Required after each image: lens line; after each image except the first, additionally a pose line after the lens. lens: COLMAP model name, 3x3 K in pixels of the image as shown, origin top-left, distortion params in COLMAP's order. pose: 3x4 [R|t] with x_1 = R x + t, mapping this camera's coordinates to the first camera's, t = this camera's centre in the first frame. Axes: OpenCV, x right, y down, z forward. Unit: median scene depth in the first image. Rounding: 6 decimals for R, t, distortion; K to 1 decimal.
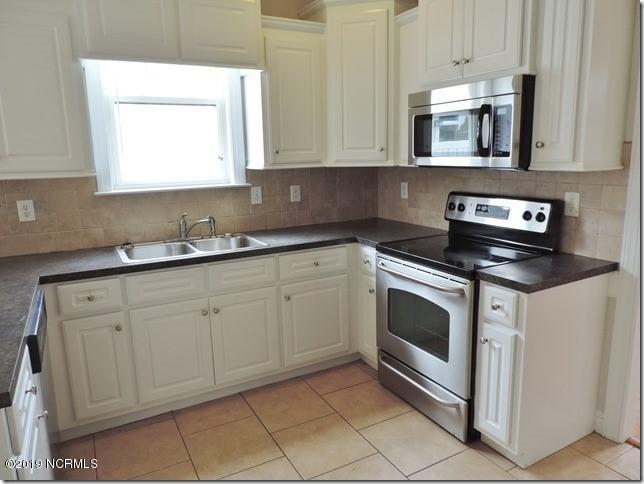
lens RADIAL K [[459.6, 0, 322.0], [0, 459.6, 242.0], [0, 0, 1]] dist [0.000047, 0.000271]
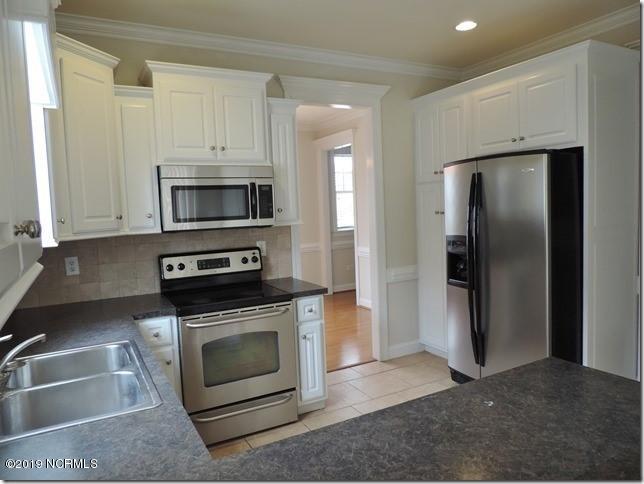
lens RADIAL K [[459.6, 0, 322.0], [0, 459.6, 242.0], [0, 0, 1]] dist [0.000047, 0.000271]
pose [[0.012215, -0.048998, 0.998724, -0.985369], [0.232151, 0.971646, 0.044830, -0.122551], [-0.972603, 0.231307, 0.023244, 0.730844]]
